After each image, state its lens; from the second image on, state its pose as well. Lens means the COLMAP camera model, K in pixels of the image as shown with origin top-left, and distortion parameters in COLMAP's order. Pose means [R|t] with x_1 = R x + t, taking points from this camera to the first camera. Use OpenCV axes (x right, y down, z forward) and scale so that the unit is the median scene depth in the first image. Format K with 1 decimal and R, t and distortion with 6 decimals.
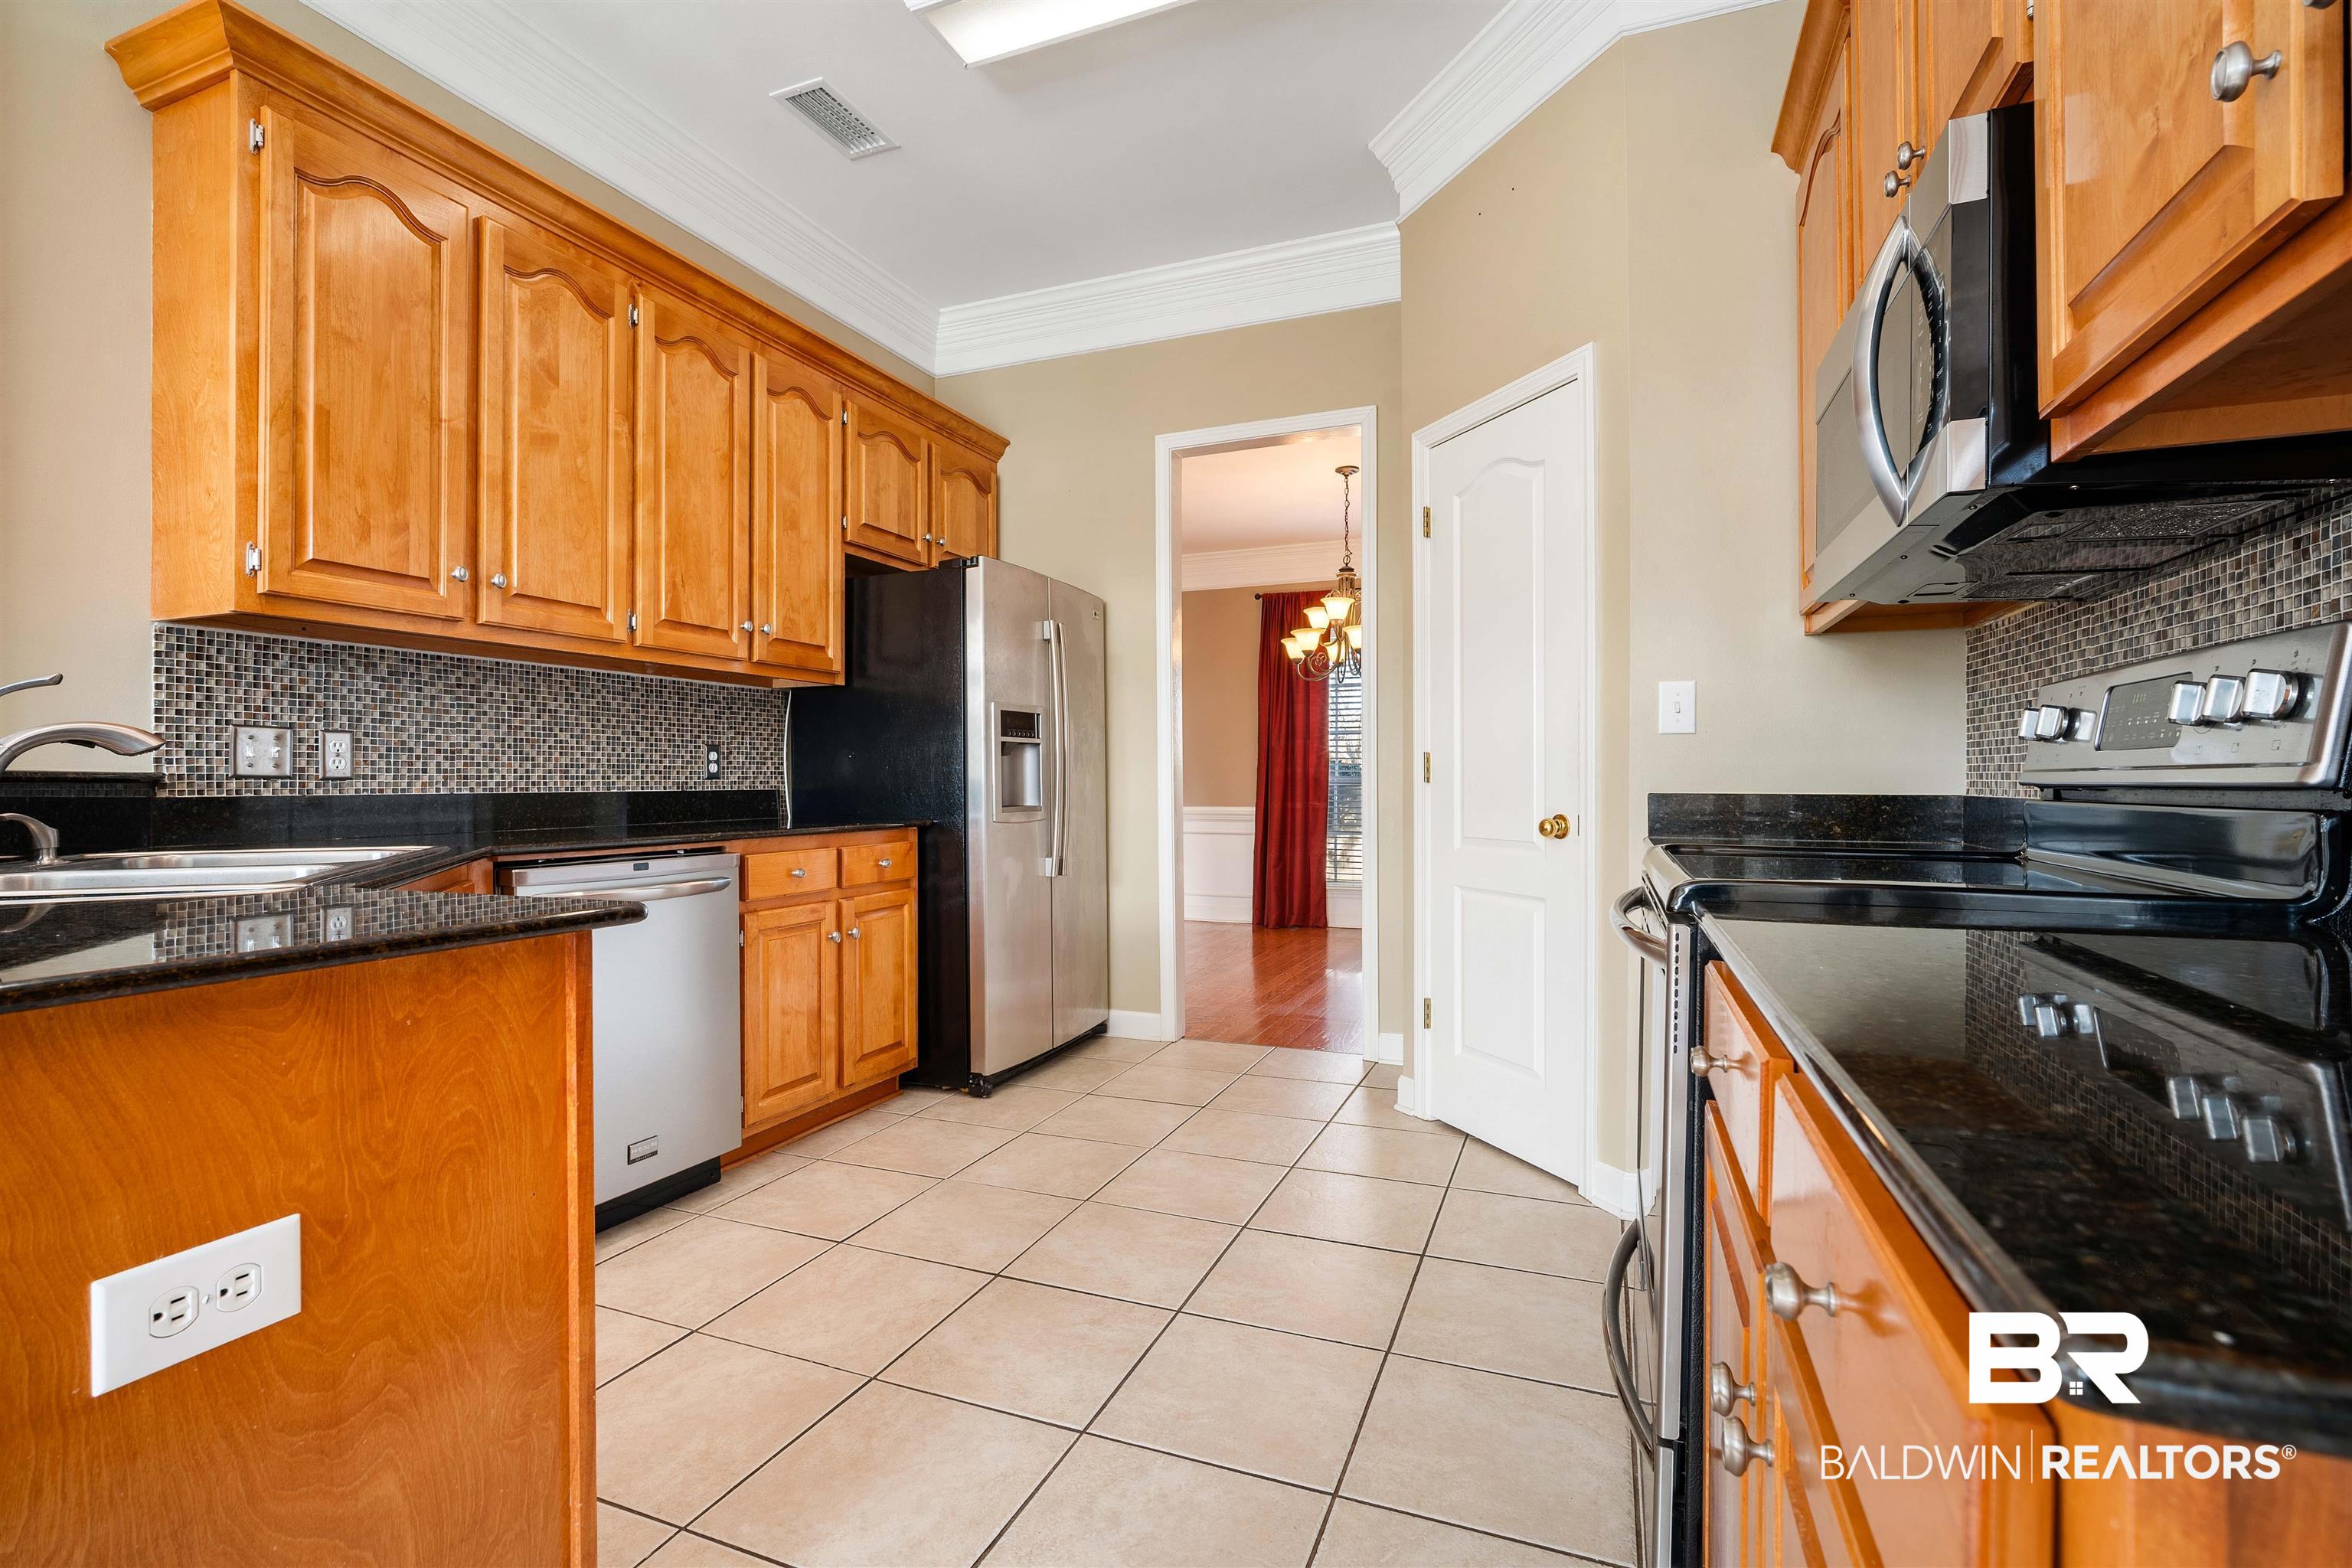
lens RADIAL K [[1052.0, 0, 1196.9], [0, 1052.0, 781.6], [0, 0, 1]] dist [-0.009097, 0.001753]
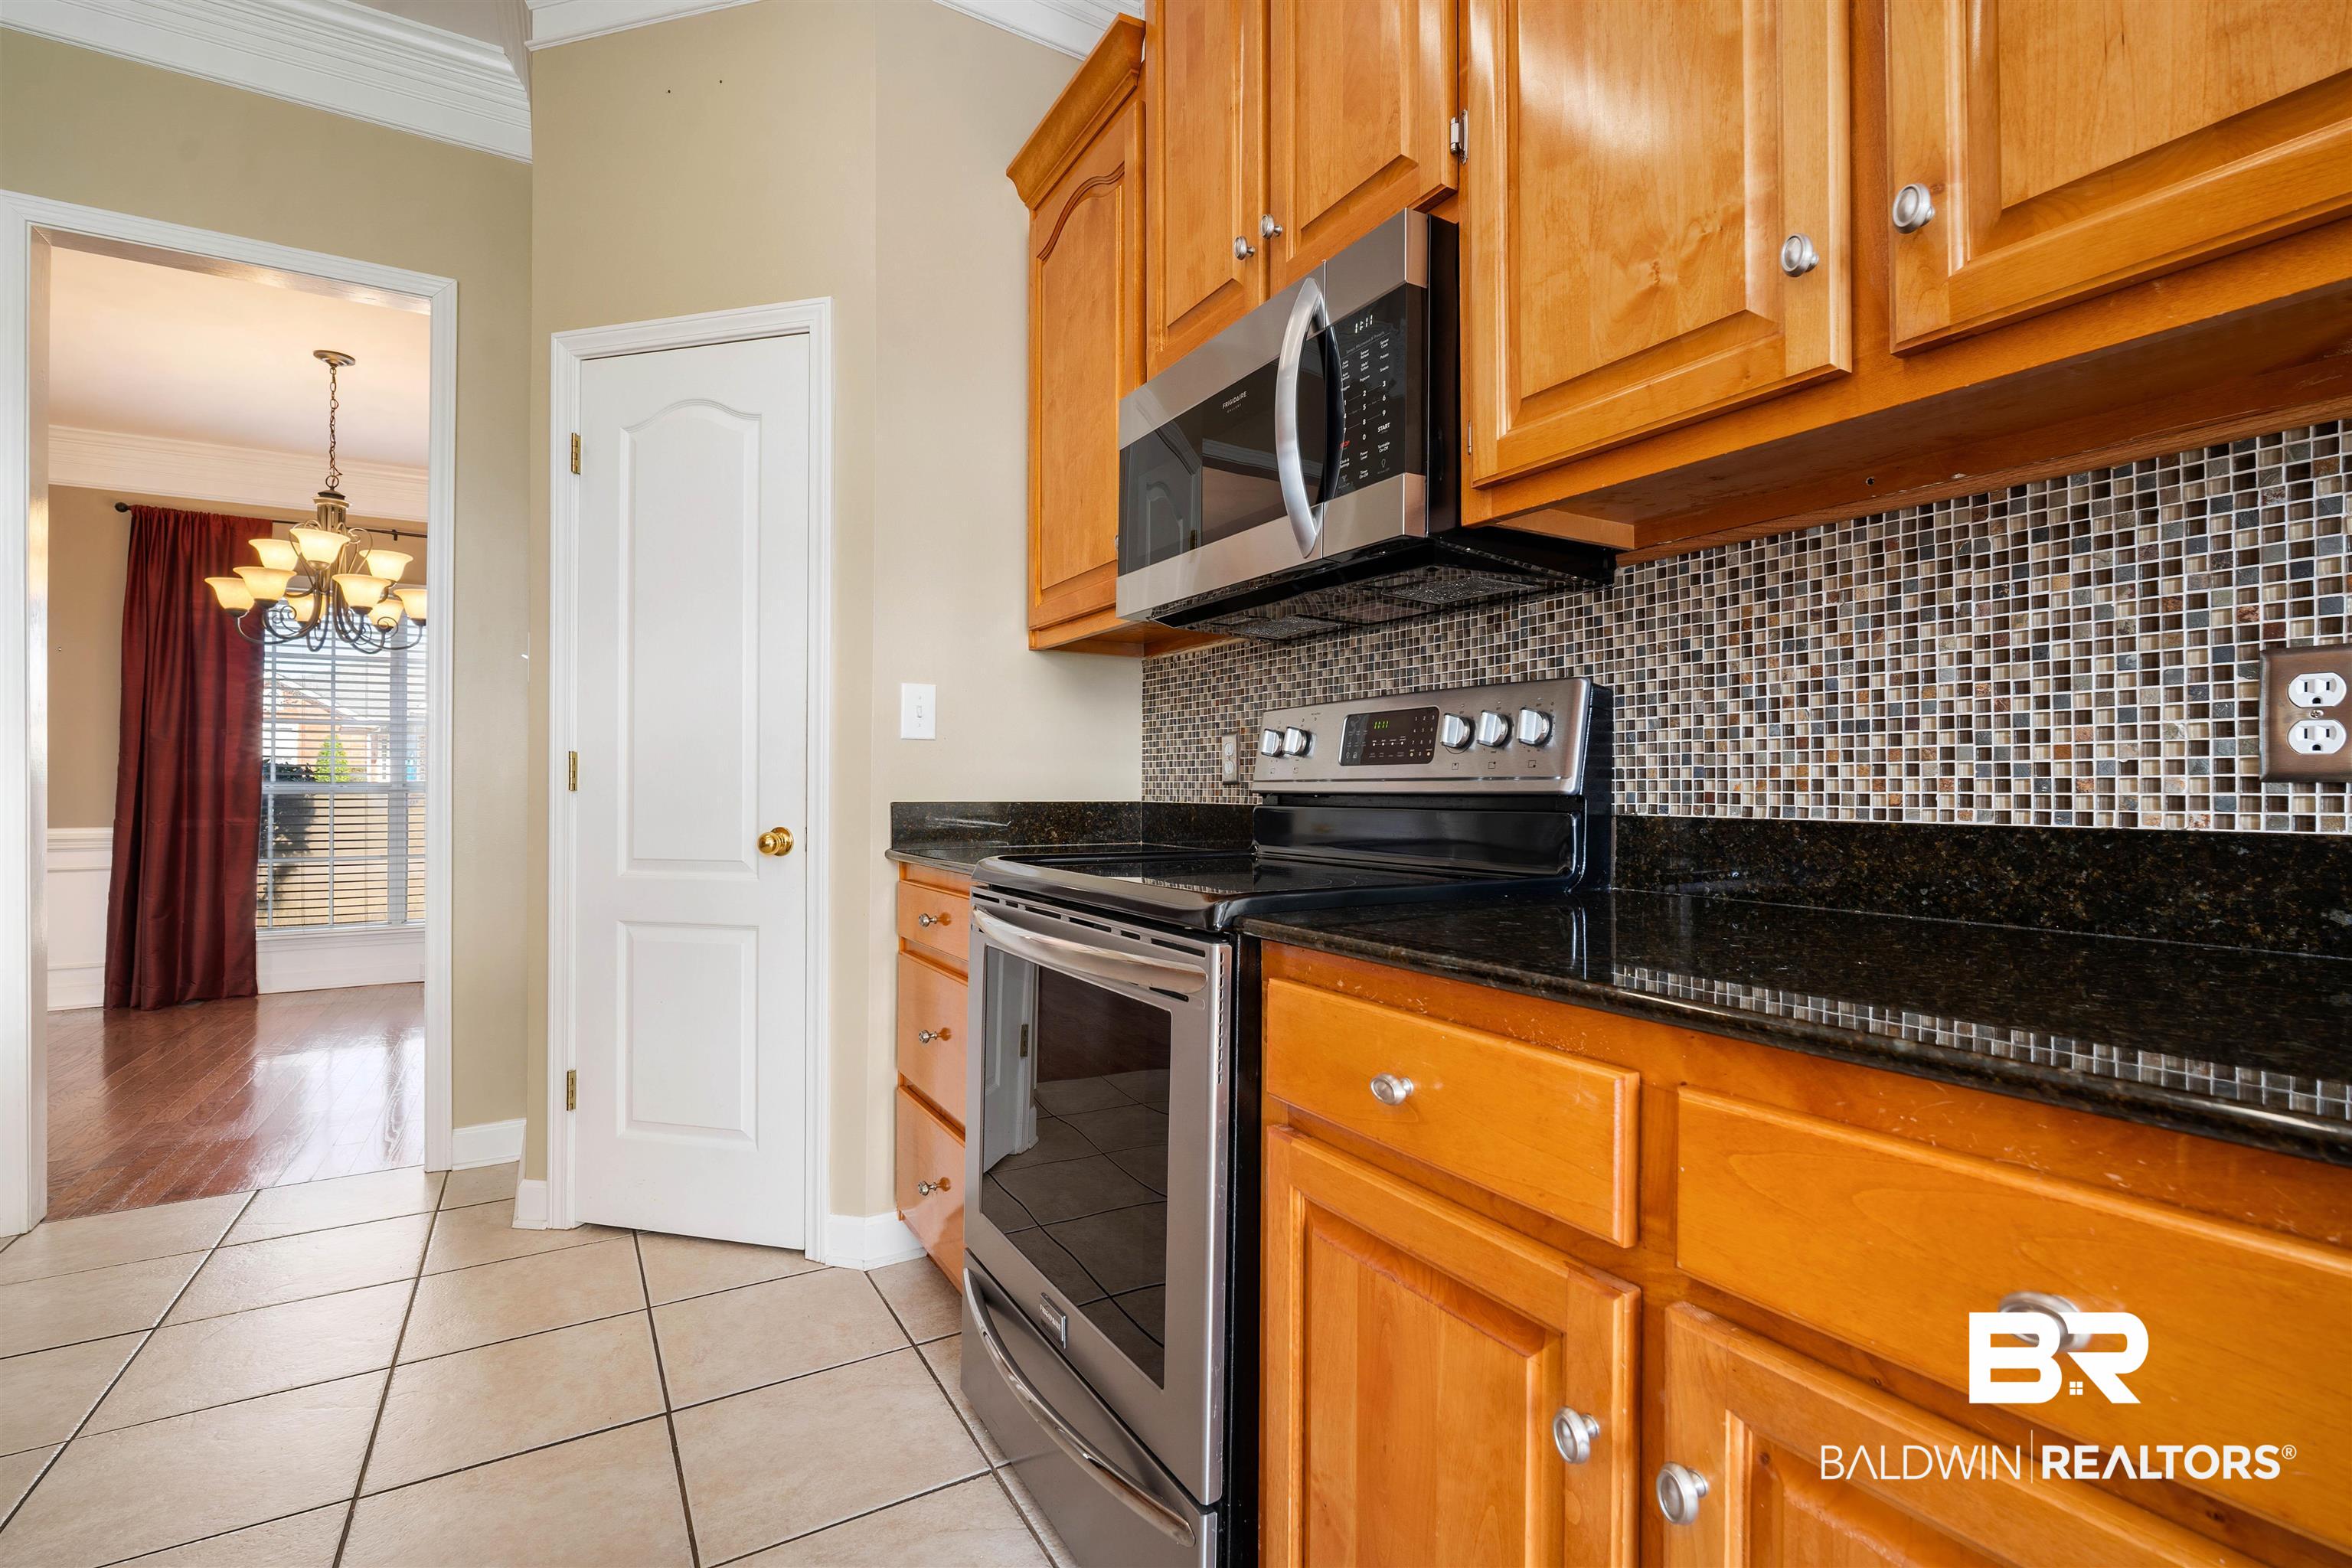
lens RADIAL K [[1052.0, 0, 1177.7], [0, 1052.0, 783.1], [0, 0, 1]] dist [-0.009097, 0.001753]
pose [[0.613745, 0.004440, 0.789492, -0.126662], [-0.000407, 0.999986, -0.005307, -0.000812], [-0.789505, 0.002936, 0.613738, 0.191802]]
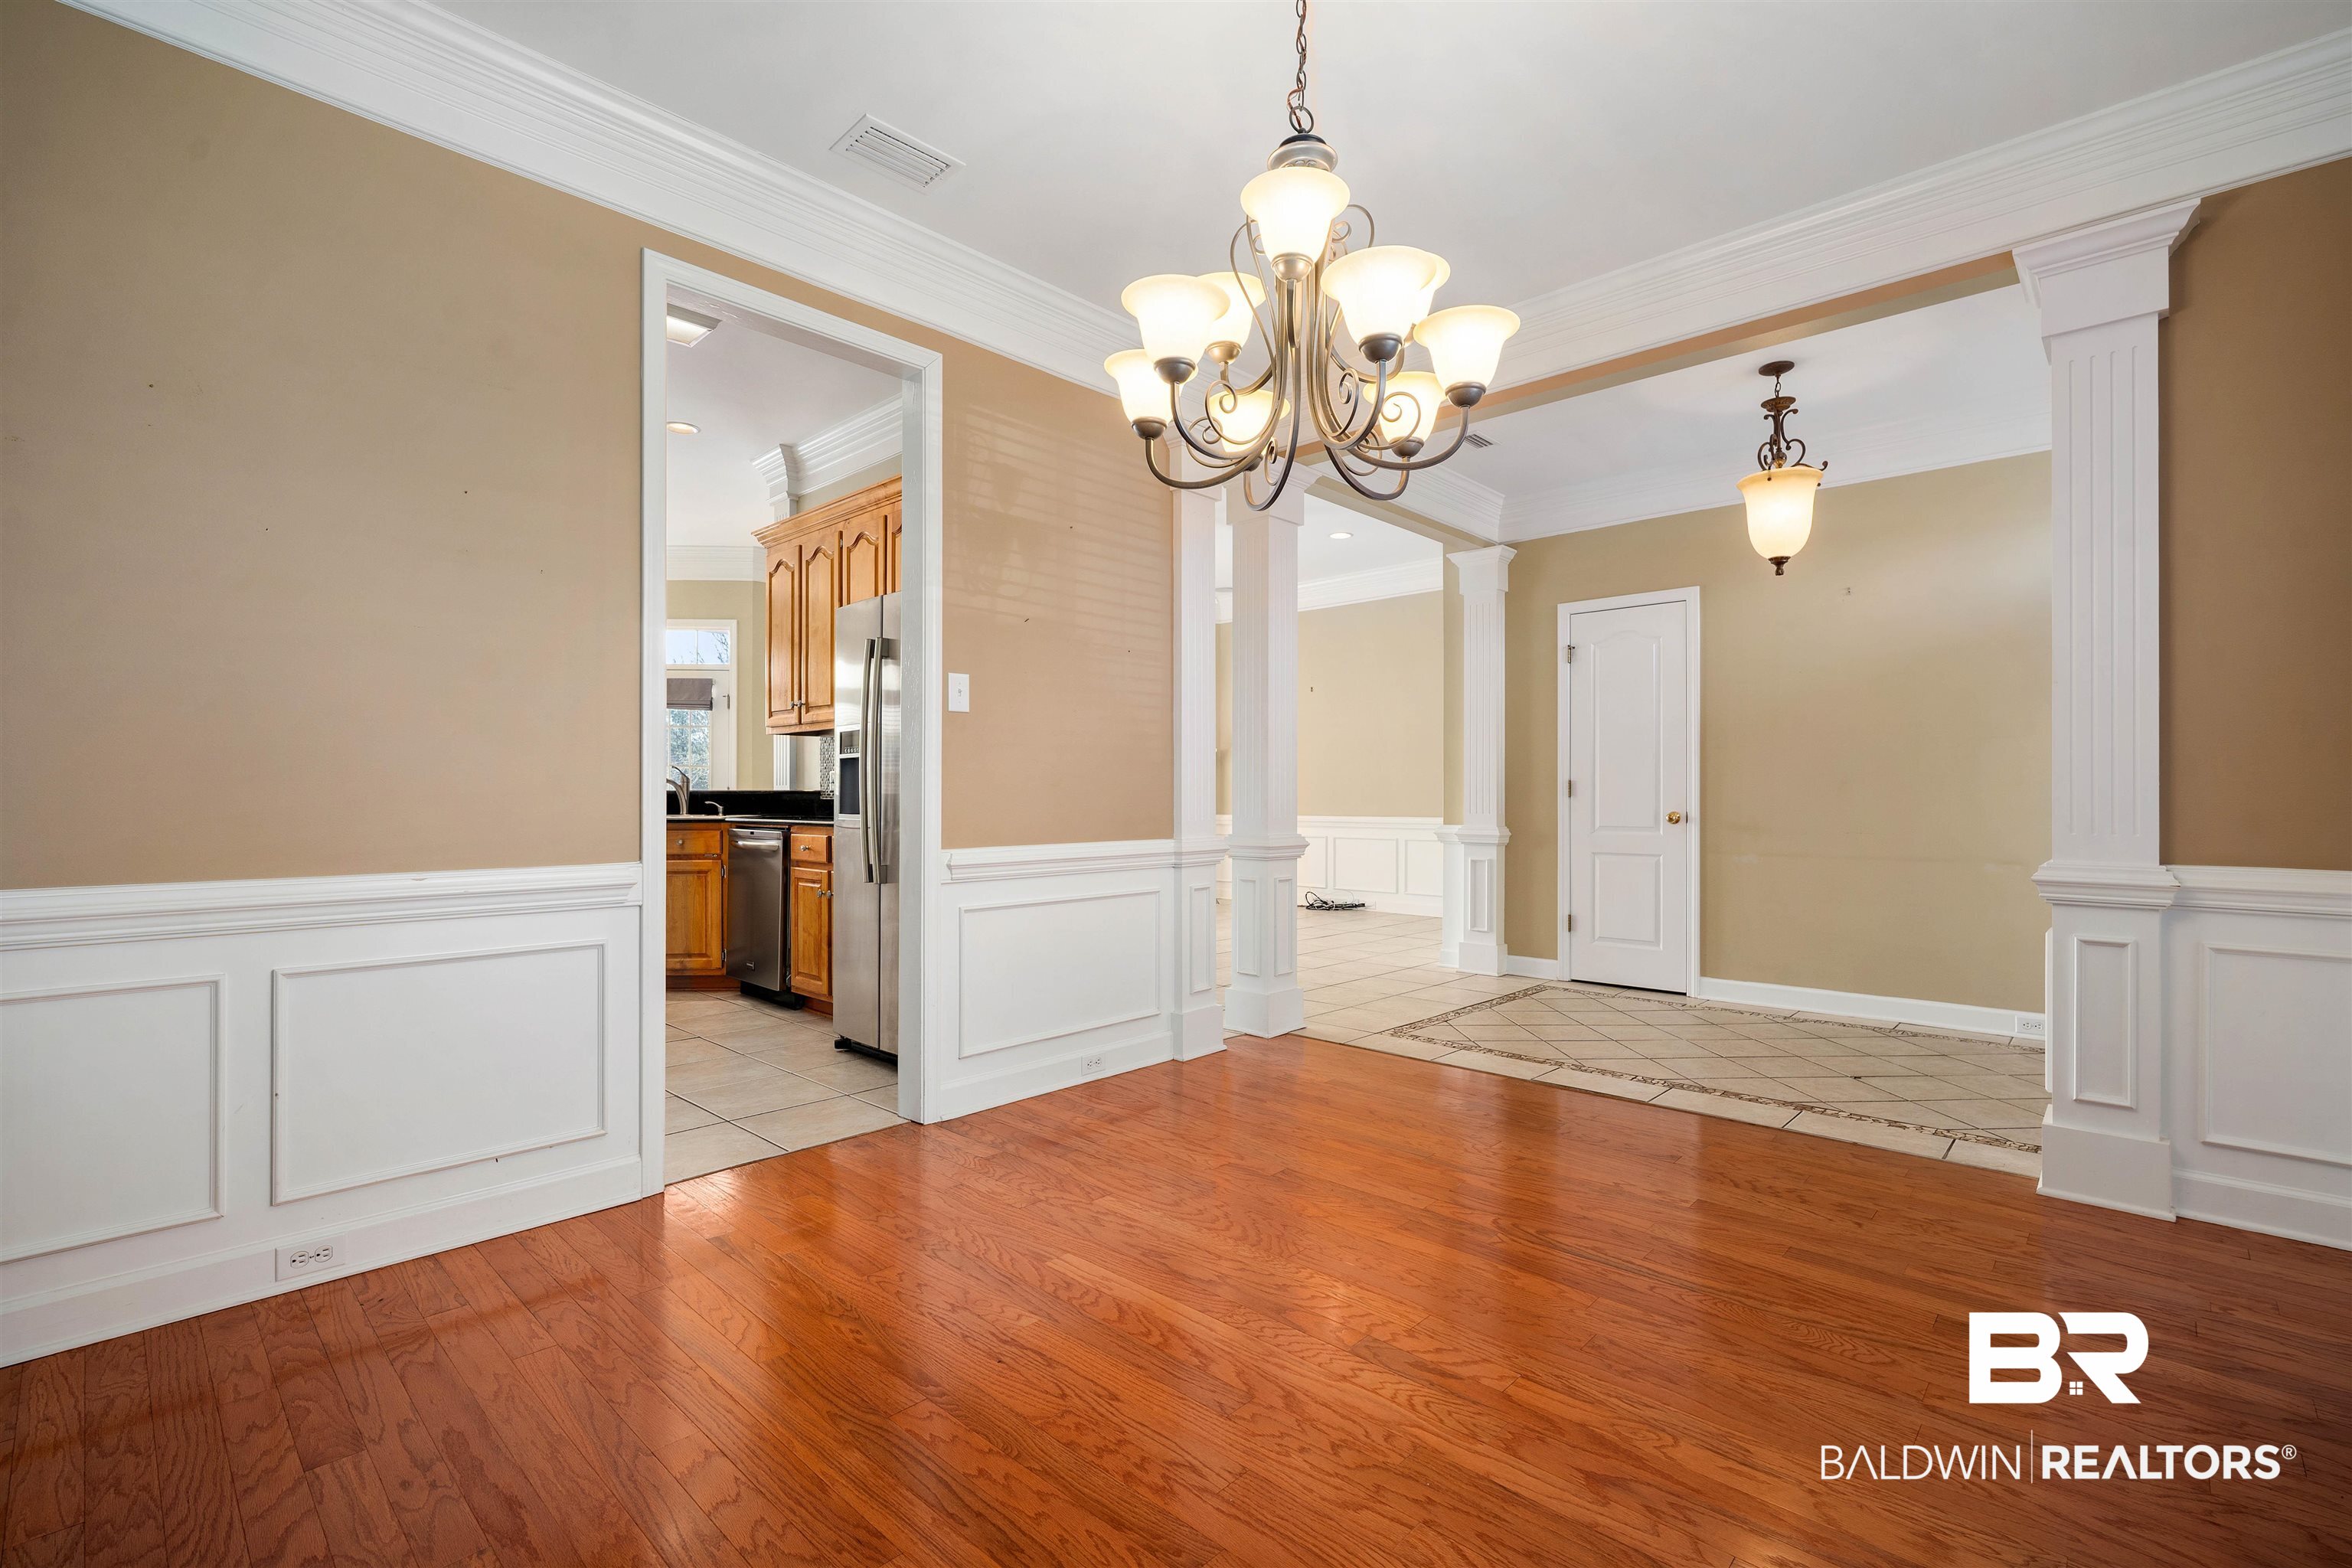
lens RADIAL K [[1052.0, 0, 1174.9], [0, 1052.0, 789.9], [0, 0, 1]] dist [-0.009097, 0.001753]
pose [[-0.379116, -0.004113, -0.925340, 1.761828], [-0.000817, 0.999991, -0.004110, 0.008170], [0.925349, -0.000802, -0.379116, 4.121598]]
